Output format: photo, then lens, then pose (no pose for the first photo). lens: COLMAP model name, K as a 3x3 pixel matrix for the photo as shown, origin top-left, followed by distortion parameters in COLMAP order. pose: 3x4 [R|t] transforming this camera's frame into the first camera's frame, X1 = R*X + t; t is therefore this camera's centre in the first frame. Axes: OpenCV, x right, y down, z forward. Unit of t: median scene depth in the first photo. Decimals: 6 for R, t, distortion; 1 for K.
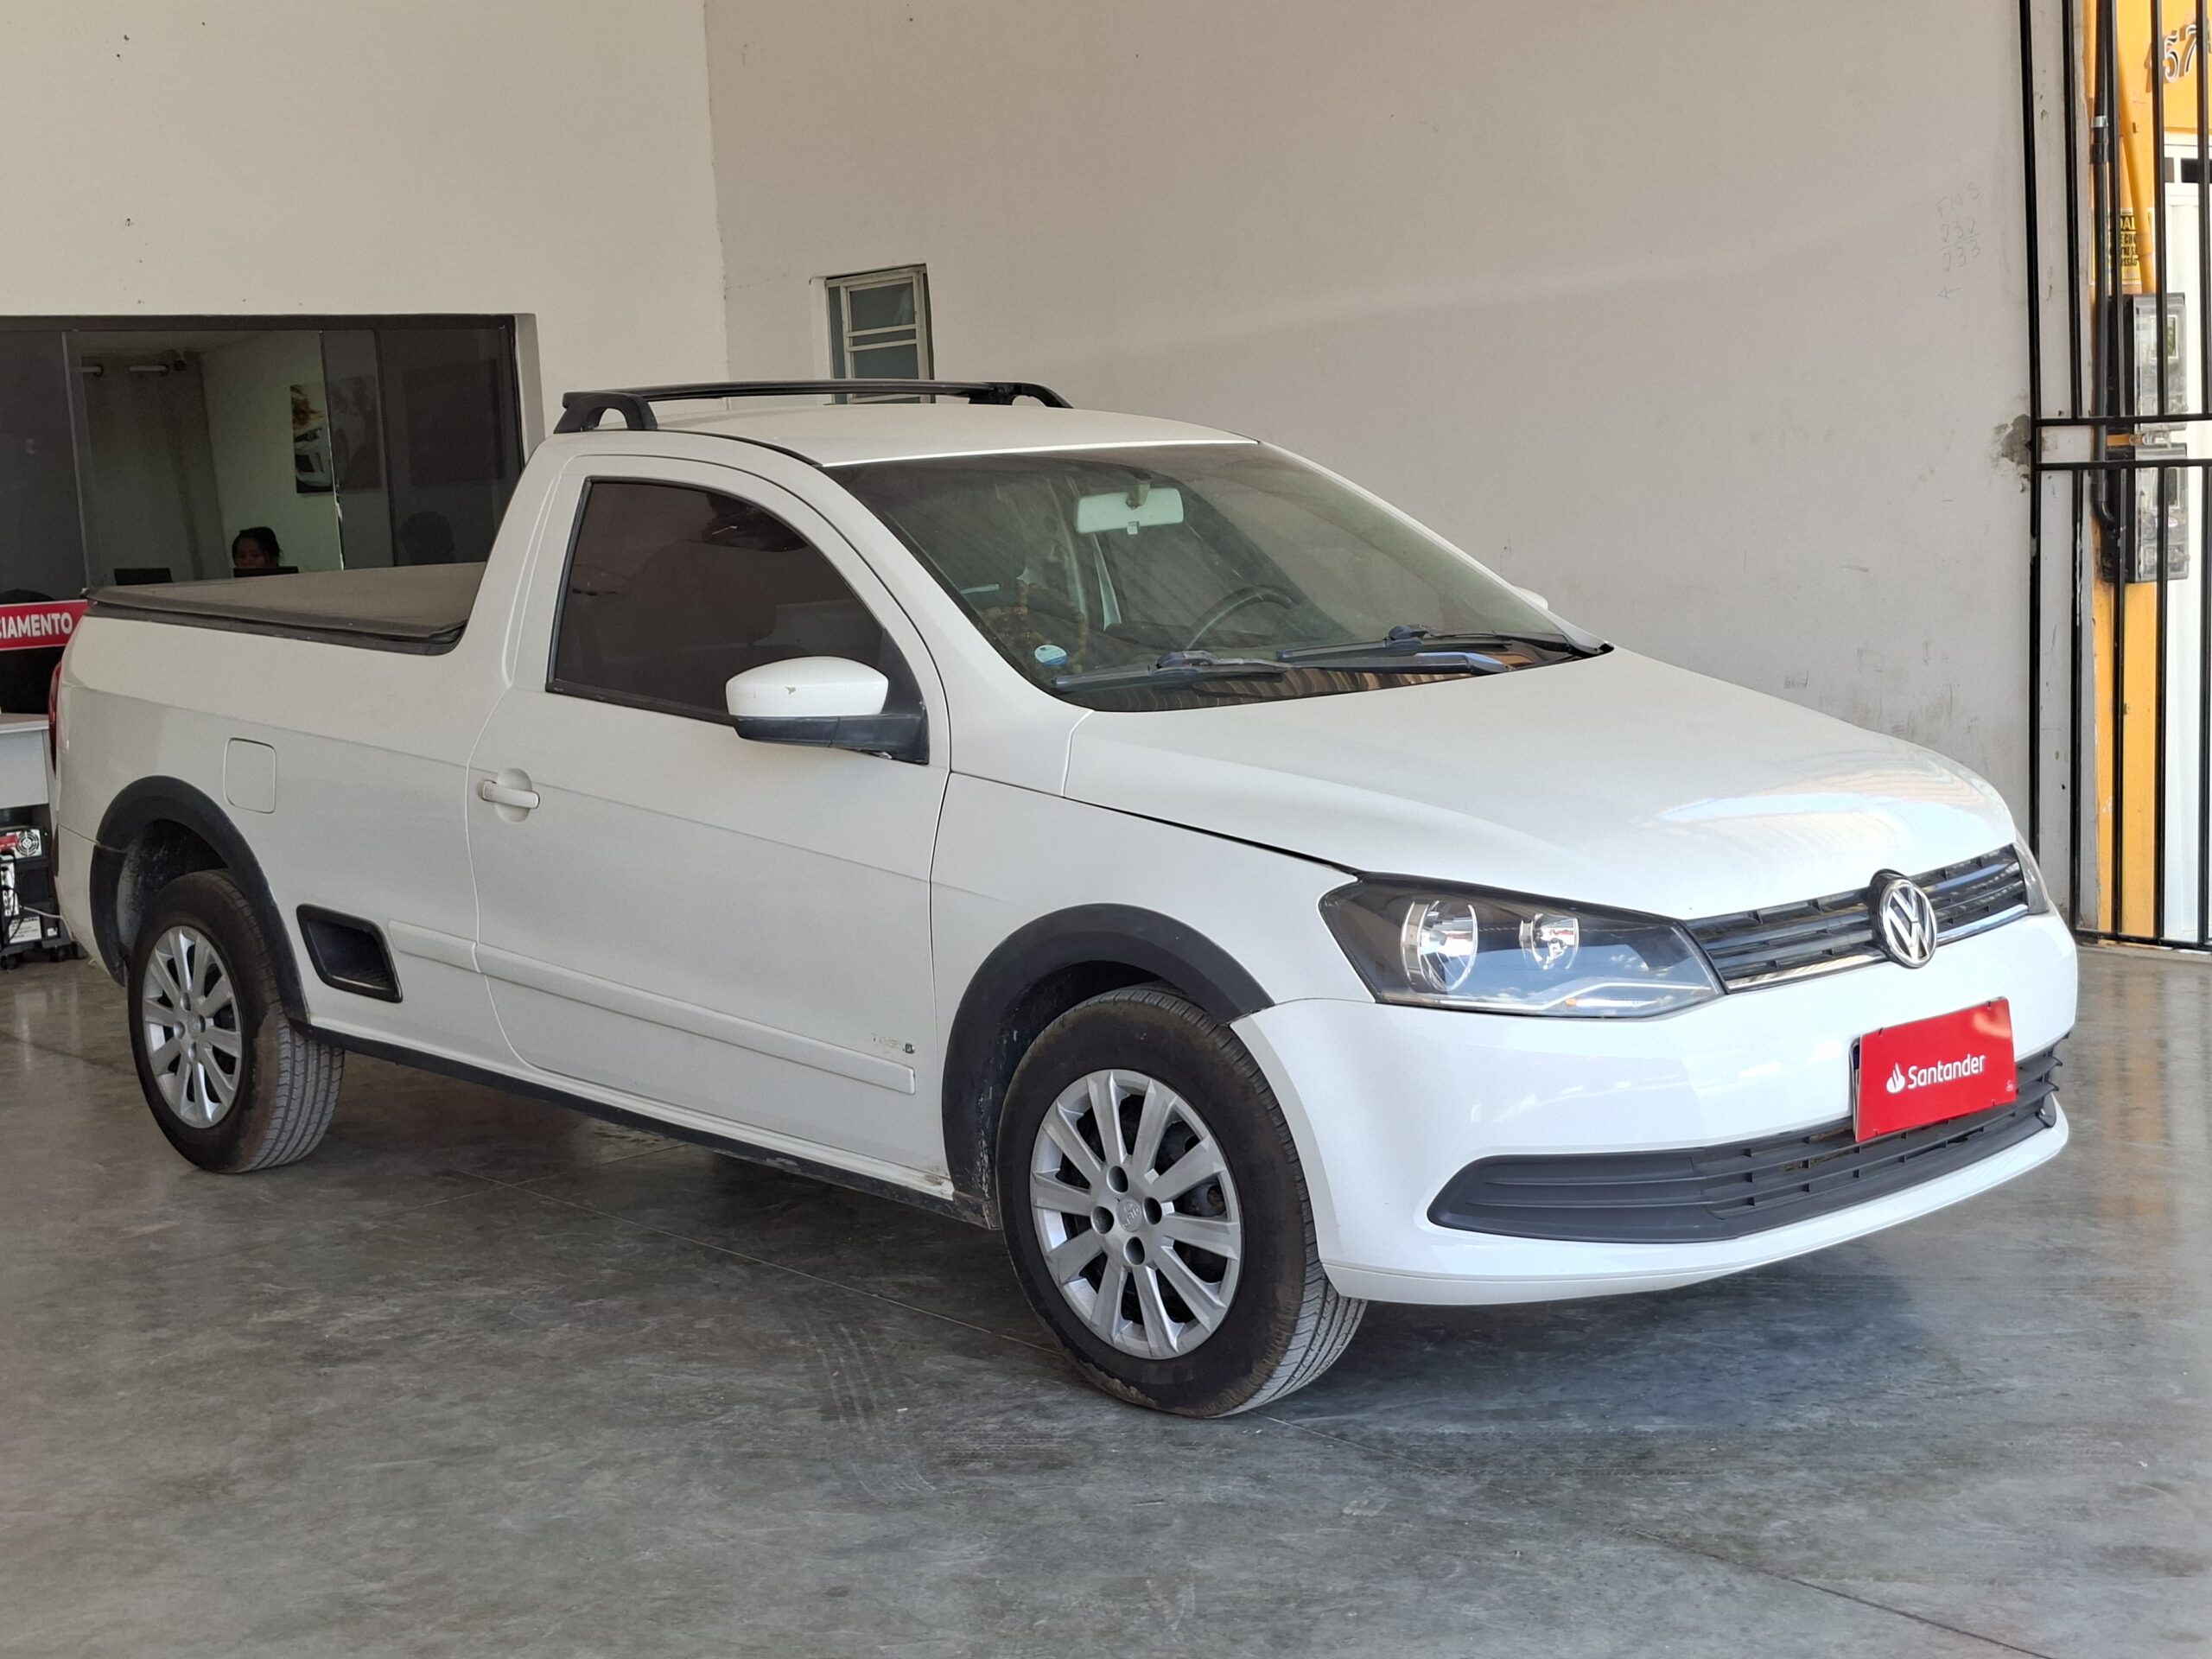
lens RADIAL K [[3087.8, 0, 1089.4], [0, 3087.8, 840.9], [0, 0, 1]] dist [0.208699, -0.522214]
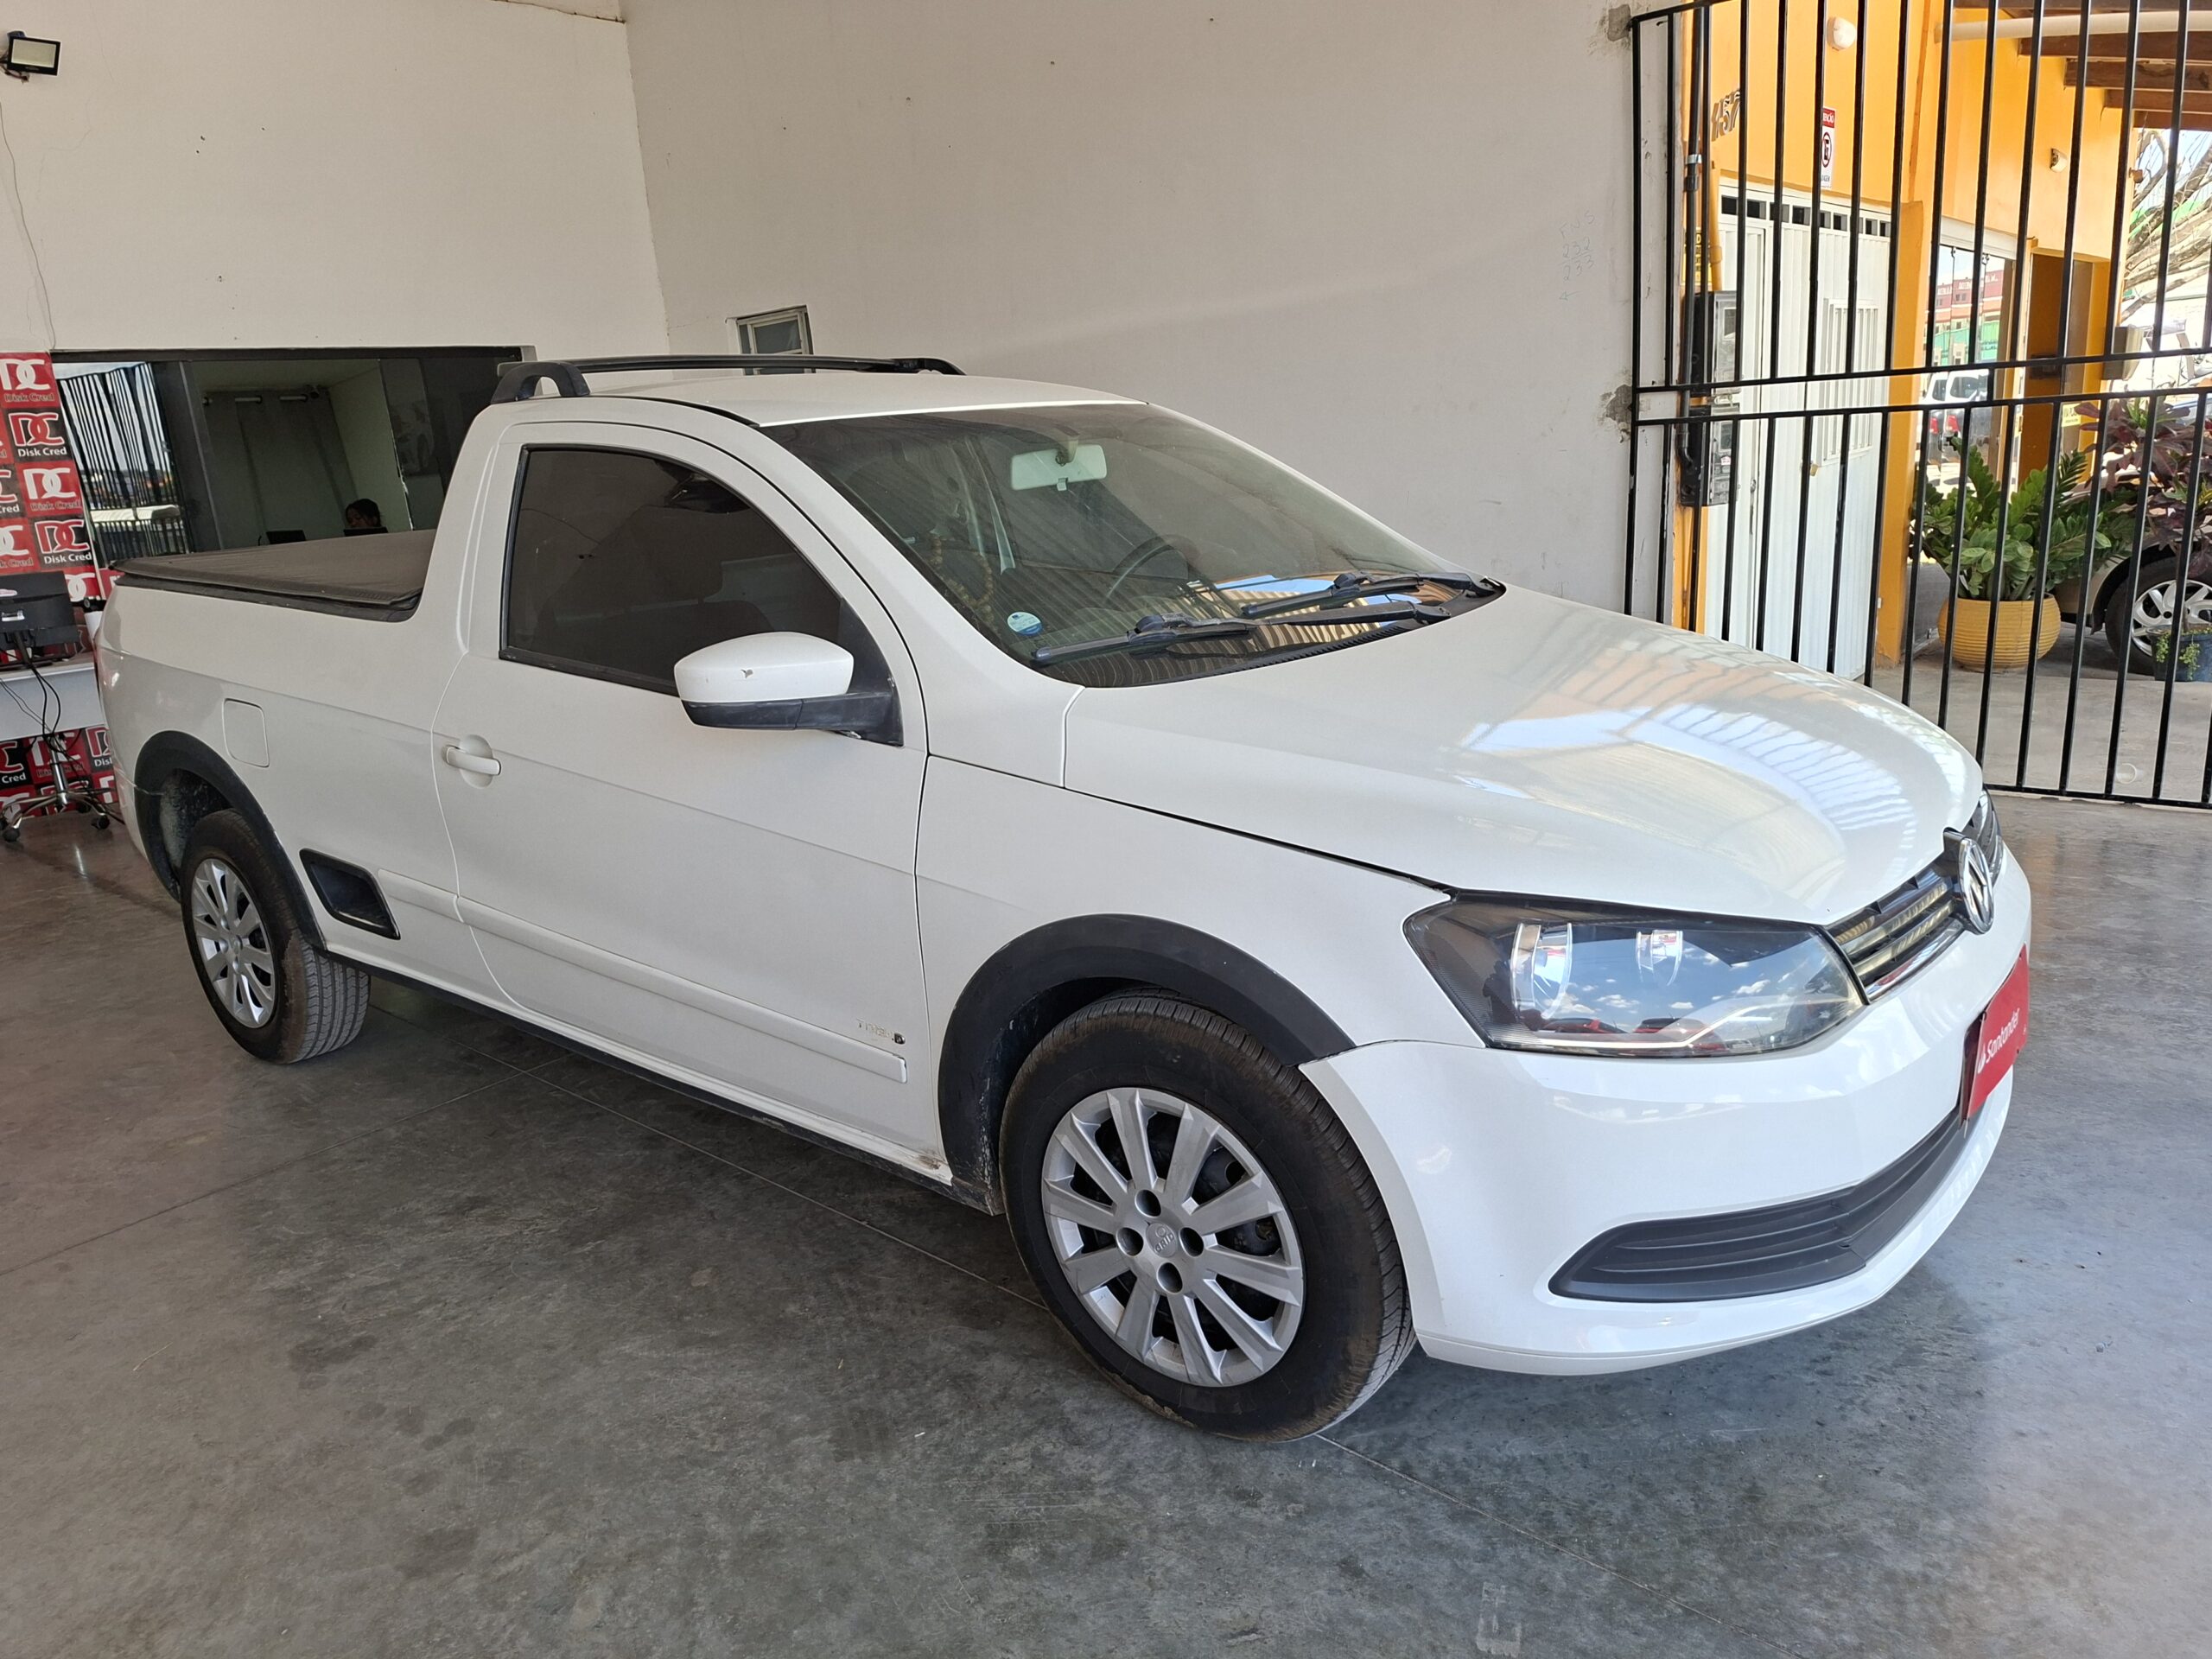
lens RADIAL K [[1557.3, 0, 1104.0], [0, 1557.3, 845.0], [0, 0, 1]] dist [0.086274, -0.101248]
pose [[0.990259, -0.056466, 0.127271, -0.053015], [0.040047, 0.990957, 0.128062, -0.052628], [-0.133352, -0.121718, 0.983566, 0.516334]]
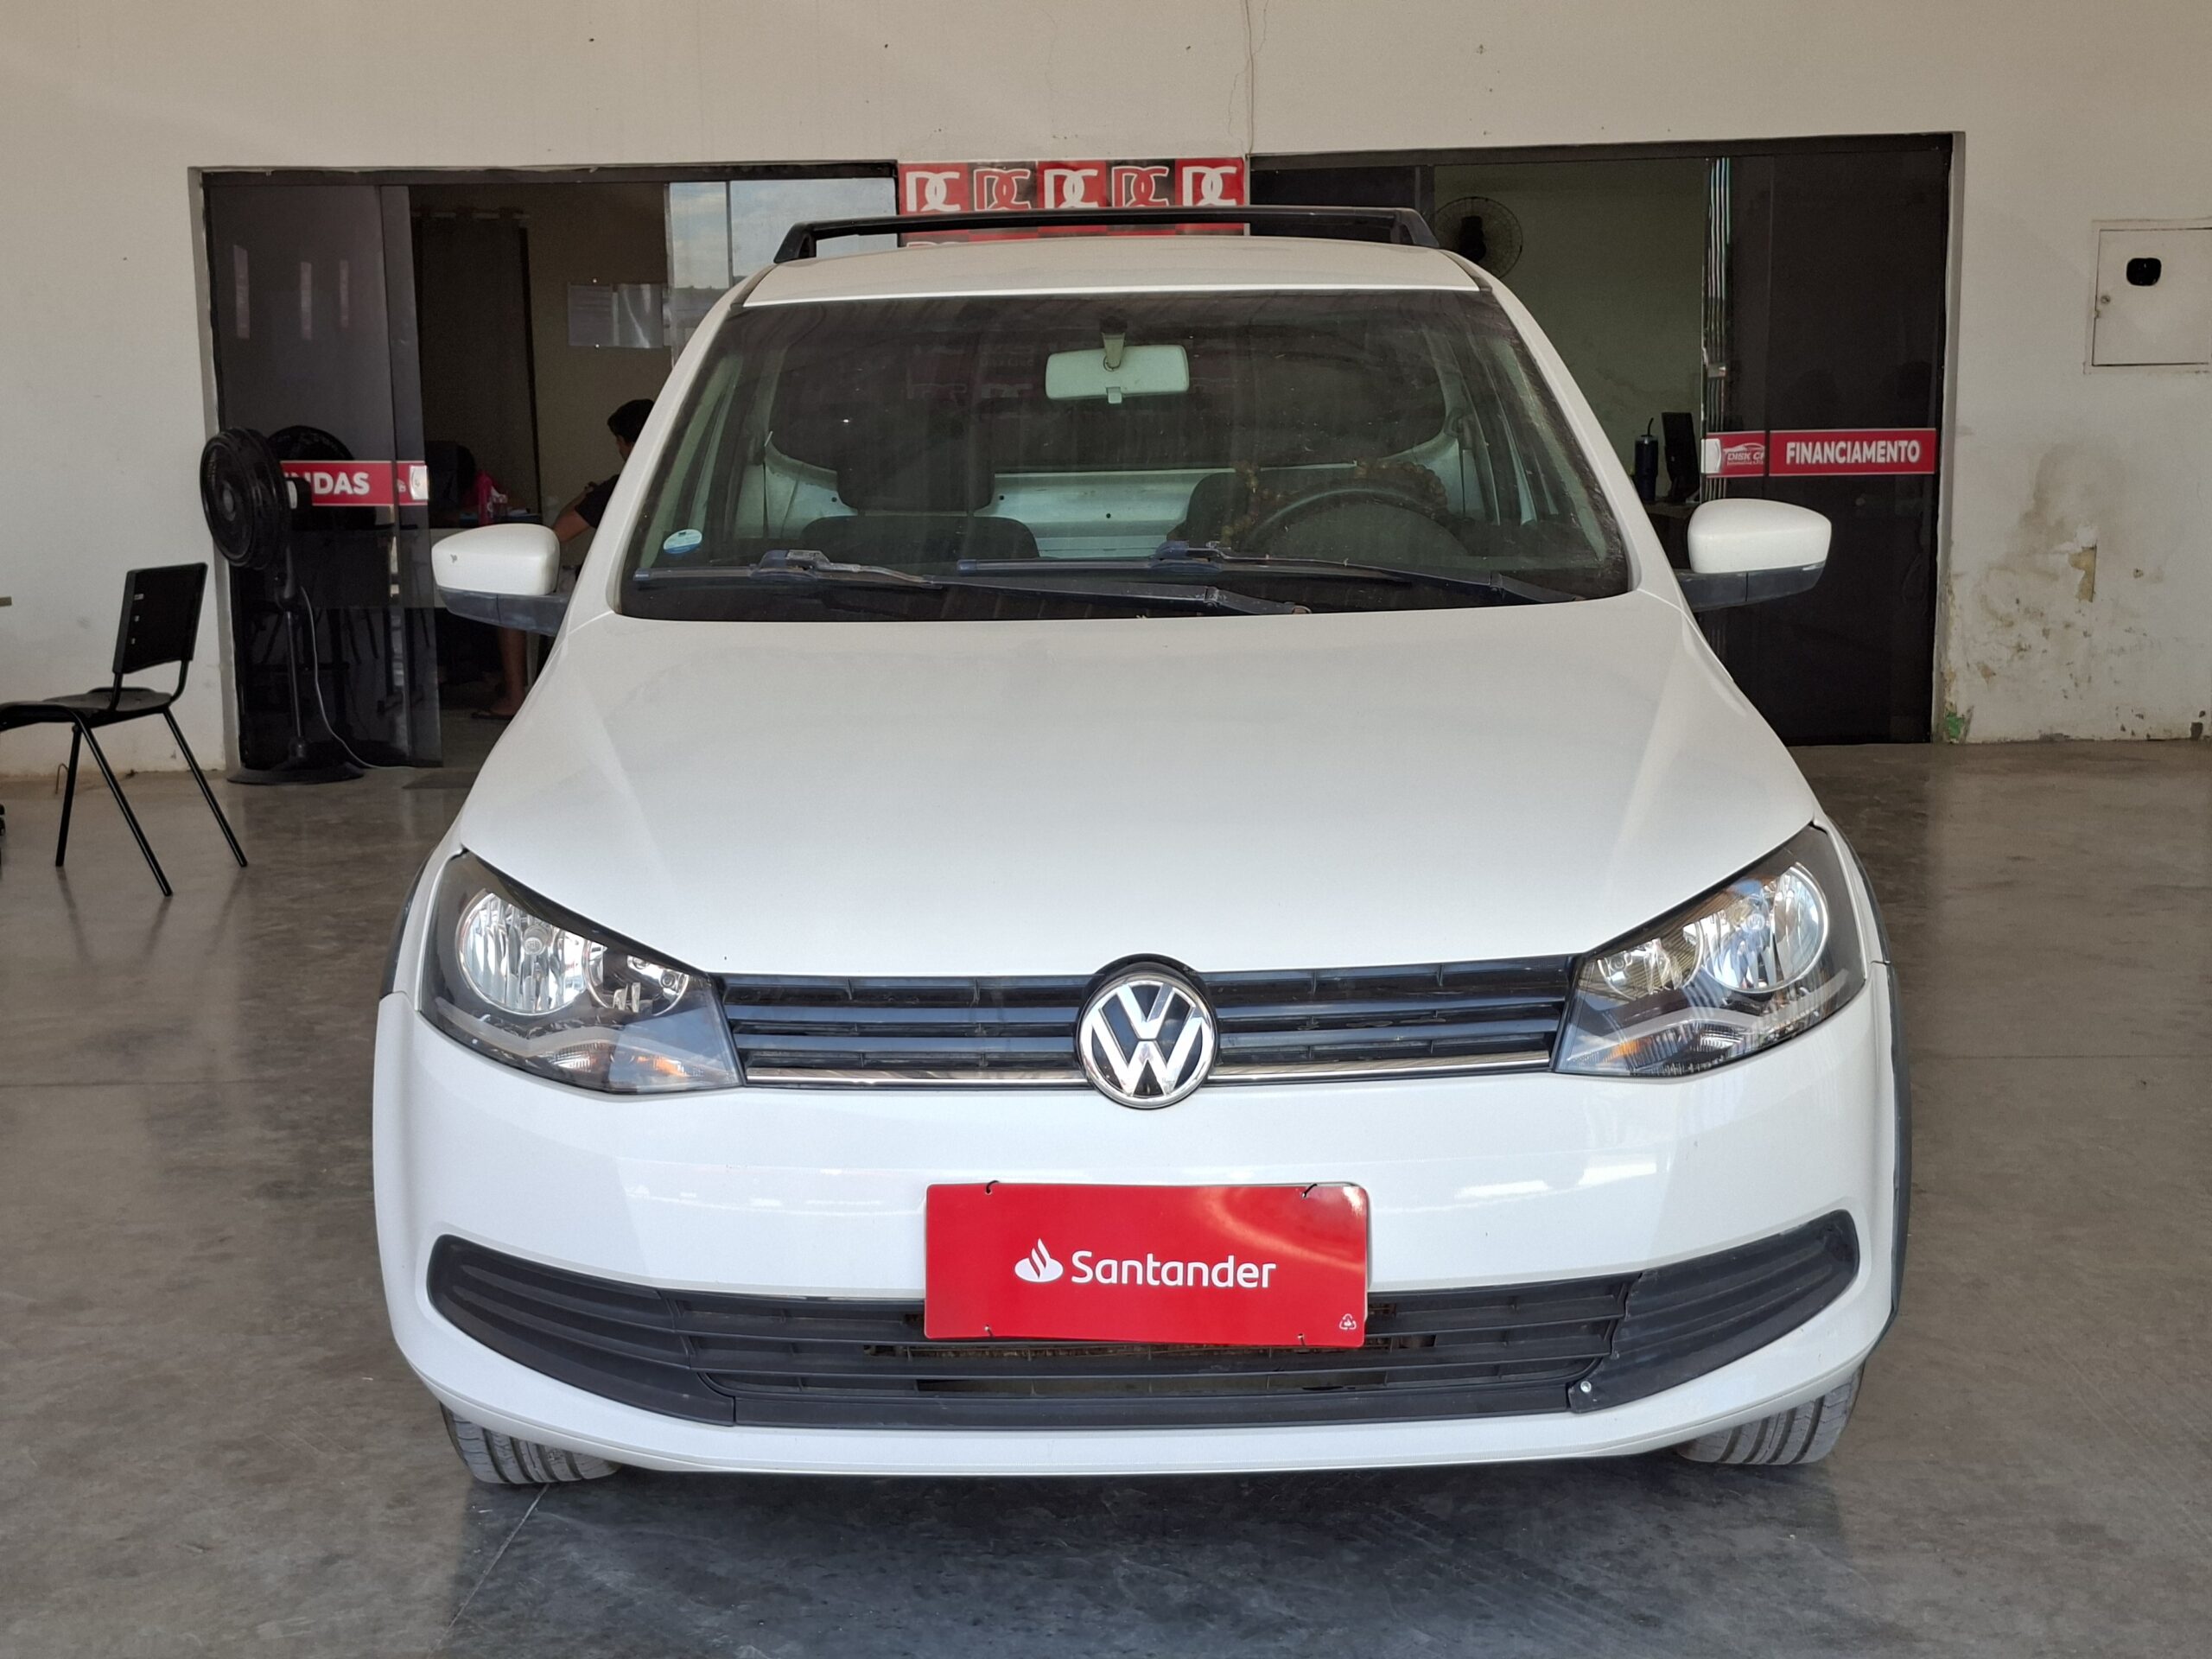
lens RADIAL K [[3087.8, 0, 1089.4], [0, 3087.8, 840.9], [0, 0, 1]] dist [0.208699, -0.522214]
pose [[0.729281, 0.143658, -0.668963, 0.630049], [-0.108303, 0.989621, 0.094450, -0.070492], [0.675588, 0.003570, 0.737271, 0.461608]]
